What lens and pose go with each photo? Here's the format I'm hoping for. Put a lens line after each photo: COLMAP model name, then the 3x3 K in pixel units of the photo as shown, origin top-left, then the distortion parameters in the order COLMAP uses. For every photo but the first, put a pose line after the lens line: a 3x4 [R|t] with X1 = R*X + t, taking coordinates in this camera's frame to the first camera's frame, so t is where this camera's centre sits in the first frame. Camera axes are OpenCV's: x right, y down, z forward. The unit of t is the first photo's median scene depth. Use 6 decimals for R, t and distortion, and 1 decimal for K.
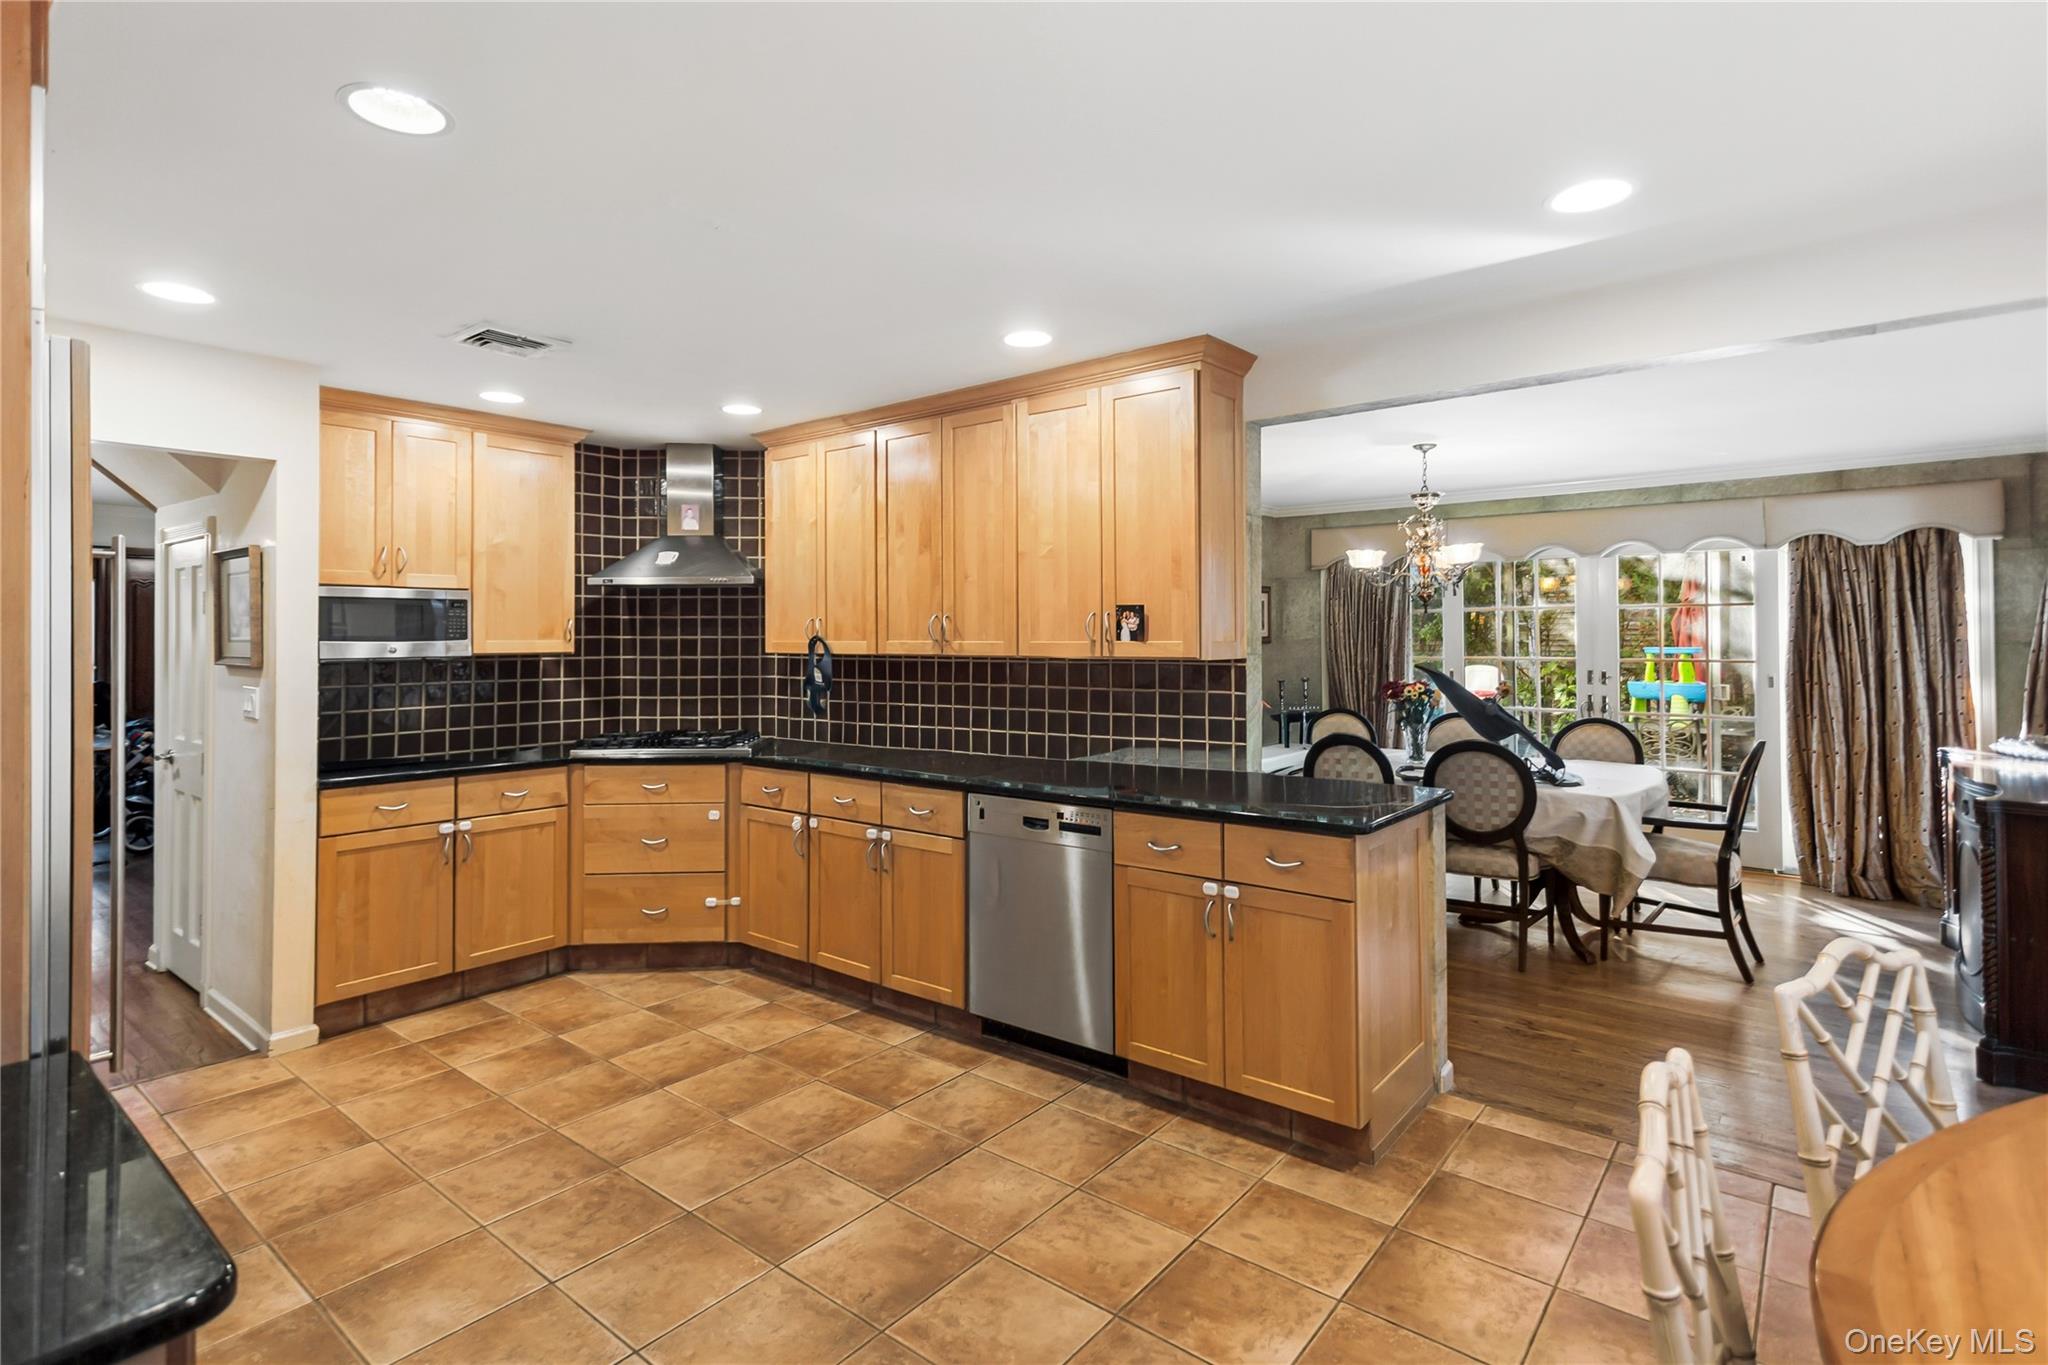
lens RADIAL K [[1002.7, 0, 1016.6], [0, 1002.7, 626.1], [0, 0, 1]] dist [0.004166, 0.001136]
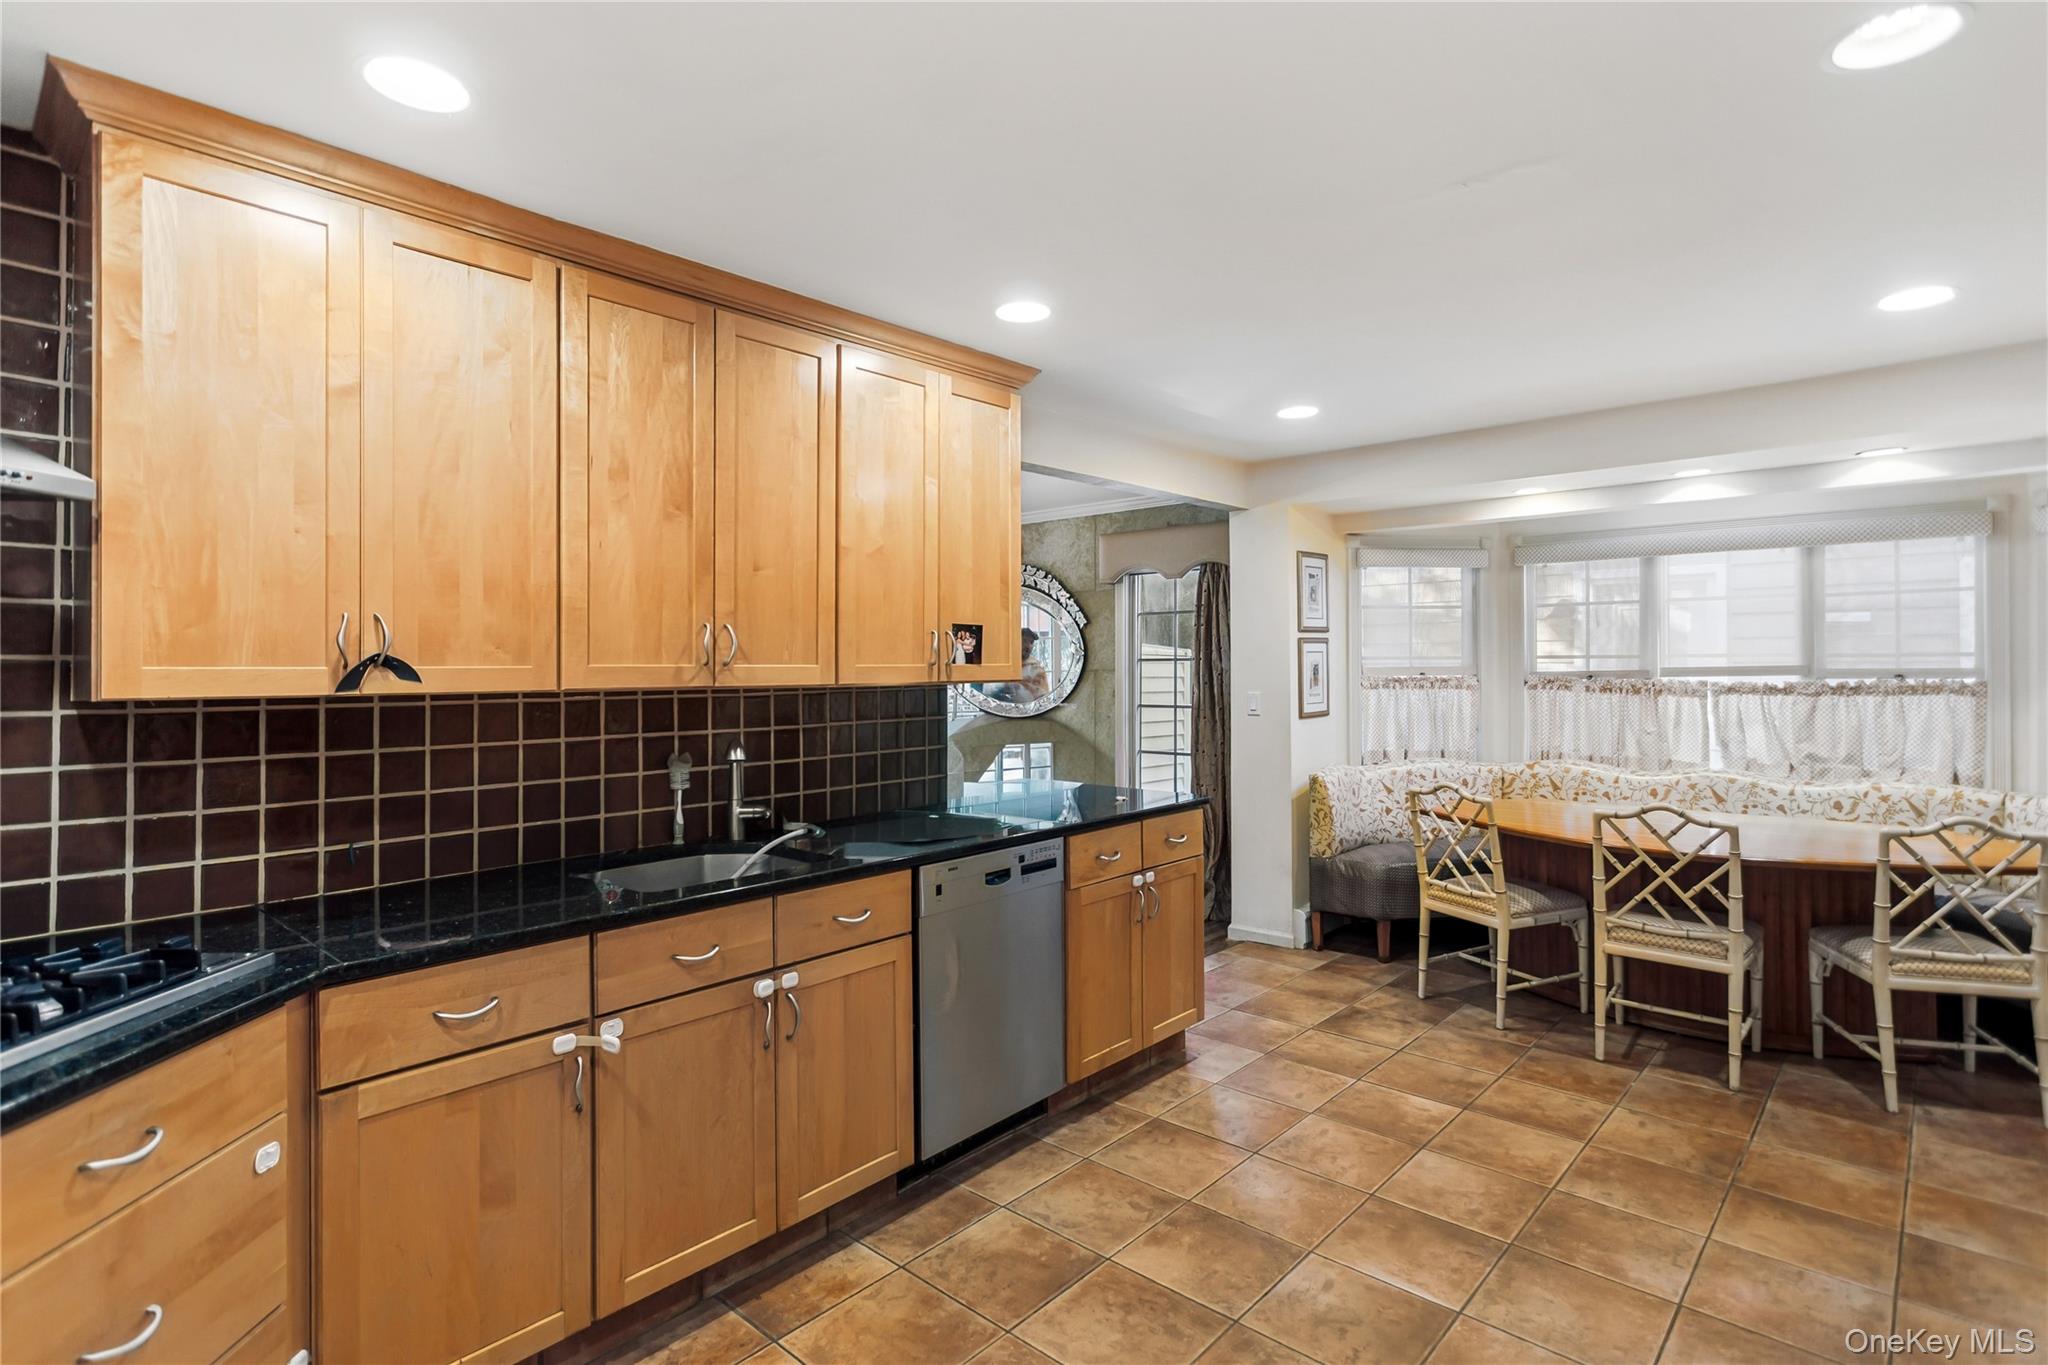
lens RADIAL K [[1008.6, 0, 1023.4], [0, 1008.6, 662.9], [0, 0, 1]] dist [0.003616, 0.001074]
pose [[0.058598, 0.006034, 0.998263, -0.759690], [-0.005327, 0.999969, -0.005732, 0.017853], [-0.998267, -0.004981, 0.058629, 0.844437]]
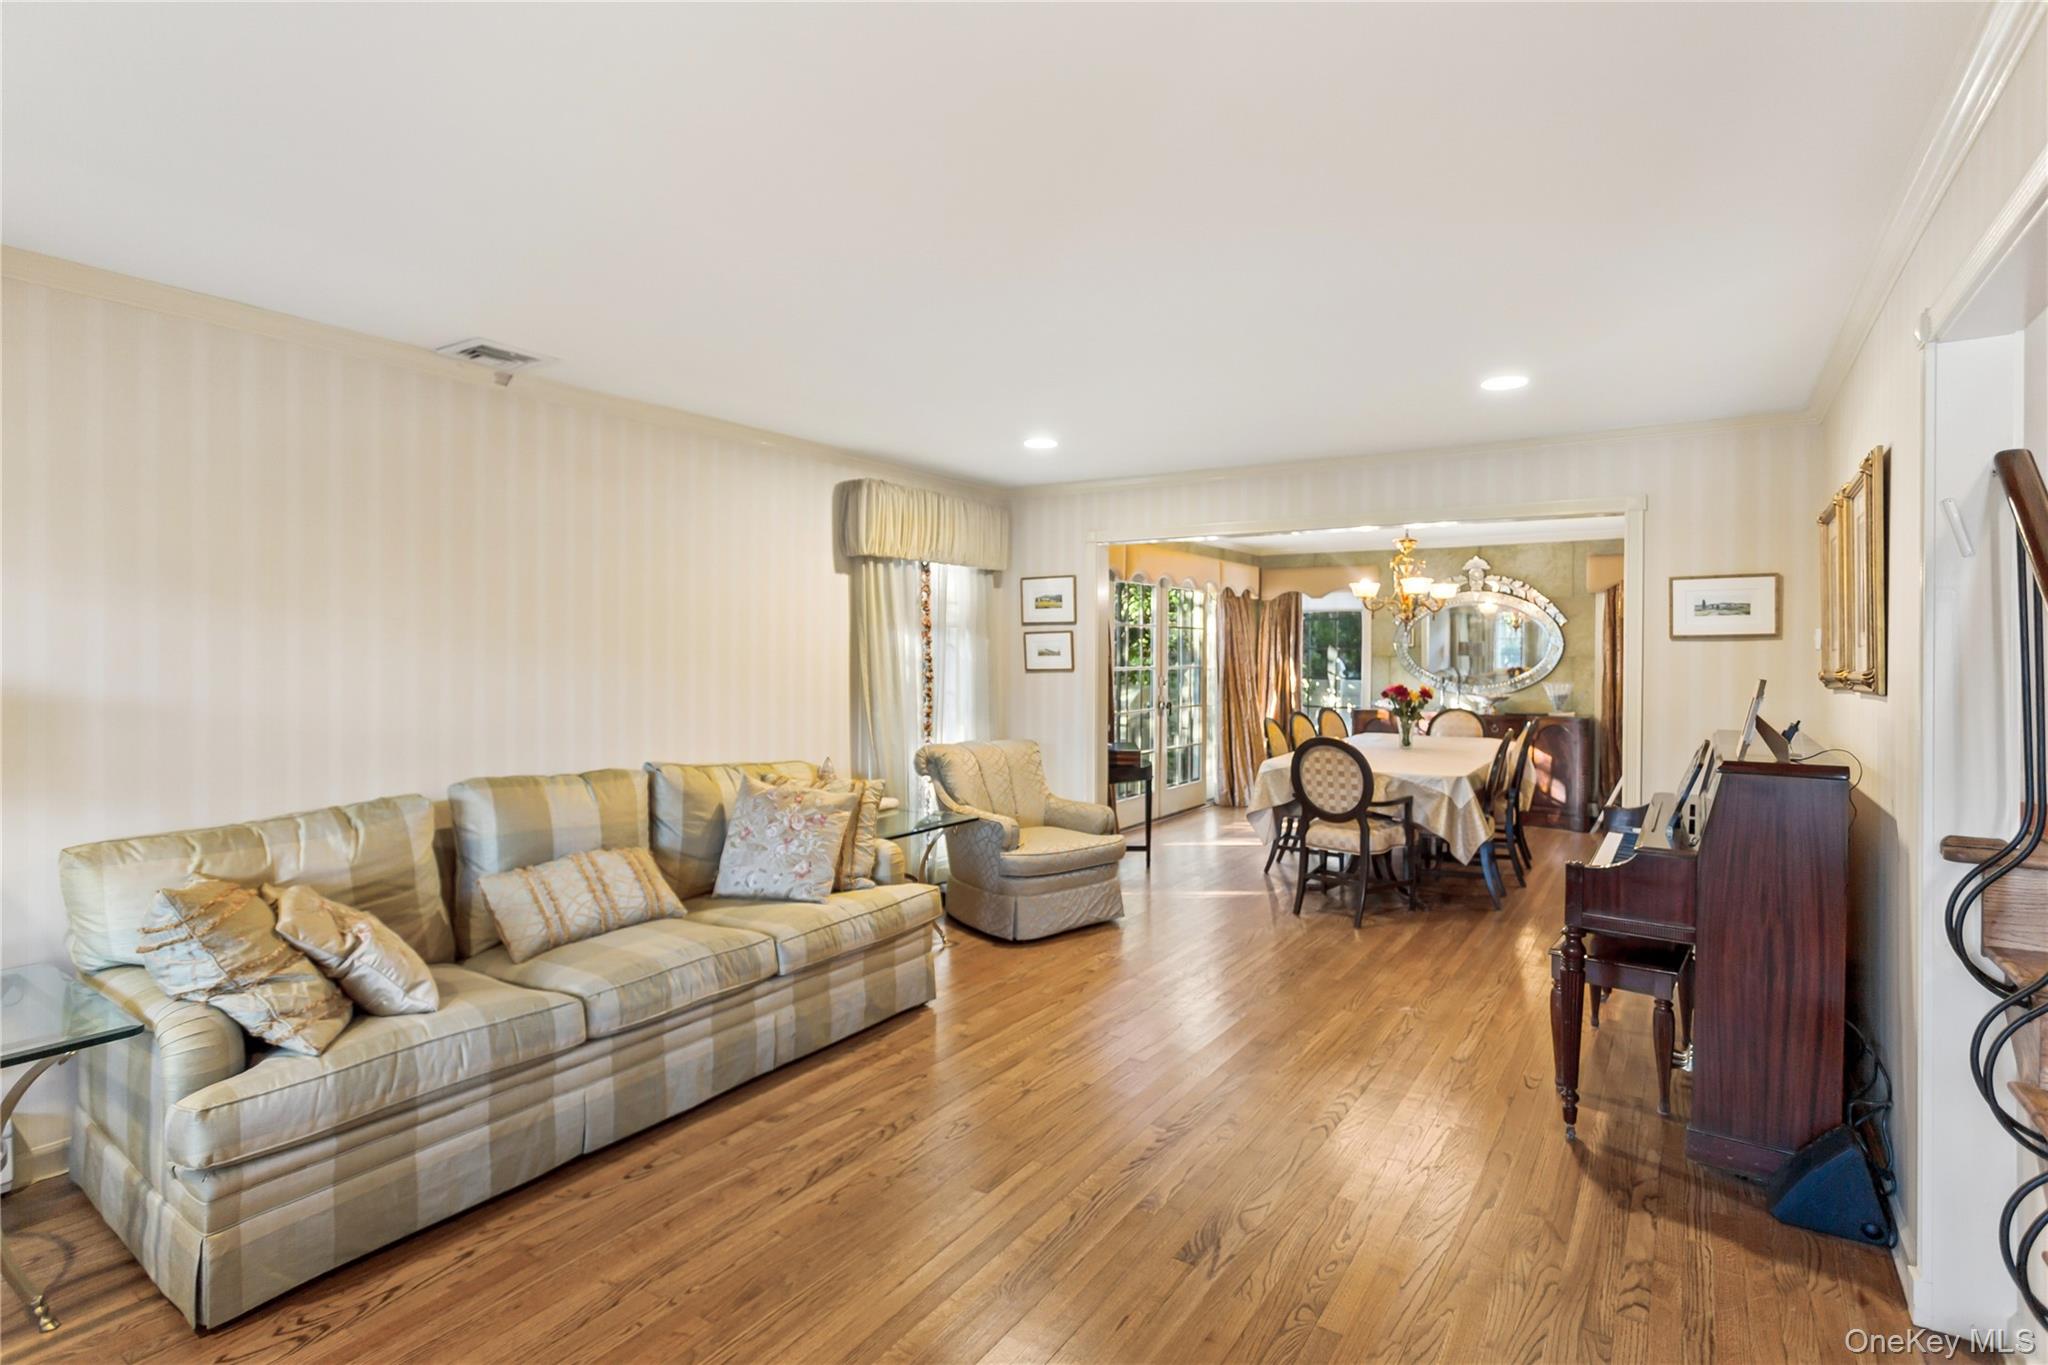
lens RADIAL K [[991.6, 0, 1025.6], [0, 991.6, 654.6], [0, 0, 1]] dist [-0.004650, 0.000368]
pose [[-0.084545, 0.000396, 0.996420, -1.192977], [-0.014600, 0.999892, -0.001636, 0.036568], [-0.996313, -0.014686, -0.084530, 2.302408]]
